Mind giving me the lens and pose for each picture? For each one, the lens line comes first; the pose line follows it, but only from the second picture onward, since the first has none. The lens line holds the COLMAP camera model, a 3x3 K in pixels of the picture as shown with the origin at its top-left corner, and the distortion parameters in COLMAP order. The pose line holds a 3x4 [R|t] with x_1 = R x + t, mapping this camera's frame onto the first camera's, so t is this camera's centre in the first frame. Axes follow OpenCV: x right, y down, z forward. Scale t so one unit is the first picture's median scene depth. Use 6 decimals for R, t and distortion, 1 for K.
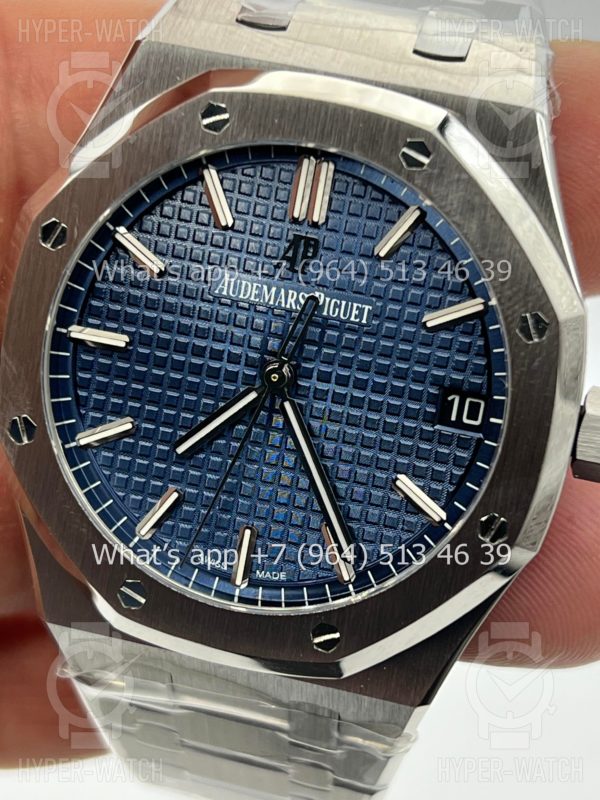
lens RADIAL K [[1828.9, 0, 303.6], [0, 1828.9, 411.7], [0, 0, 1]] dist [0.065012, 0.206188]
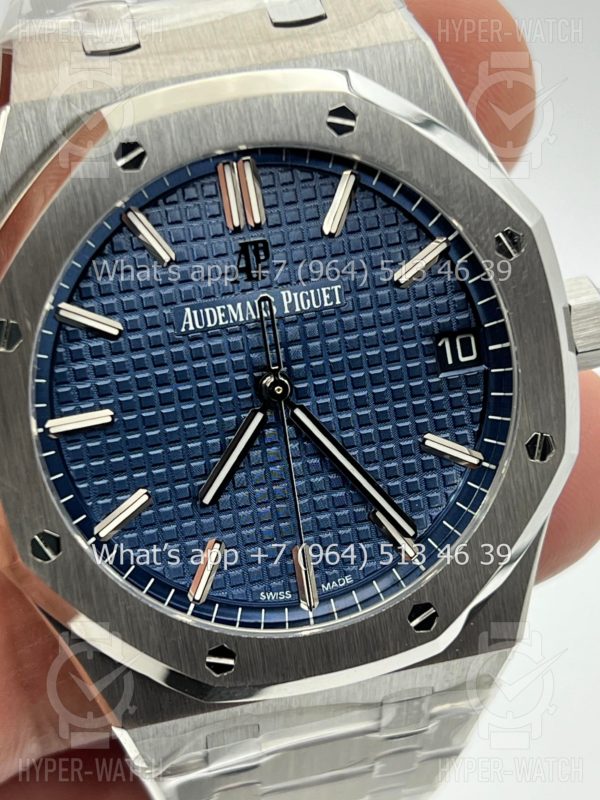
lens RADIAL K [[1828.9, 0, 303.6], [0, 1828.9, 411.7], [0, 0, 1]] dist [0.065012, 0.206188]
pose [[0.879623, -0.373803, 0.294167, -0.289108], [0.371434, 0.926100, 0.066144, -0.066297], [-0.297153, 0.051082, 0.953463, 0.082141]]
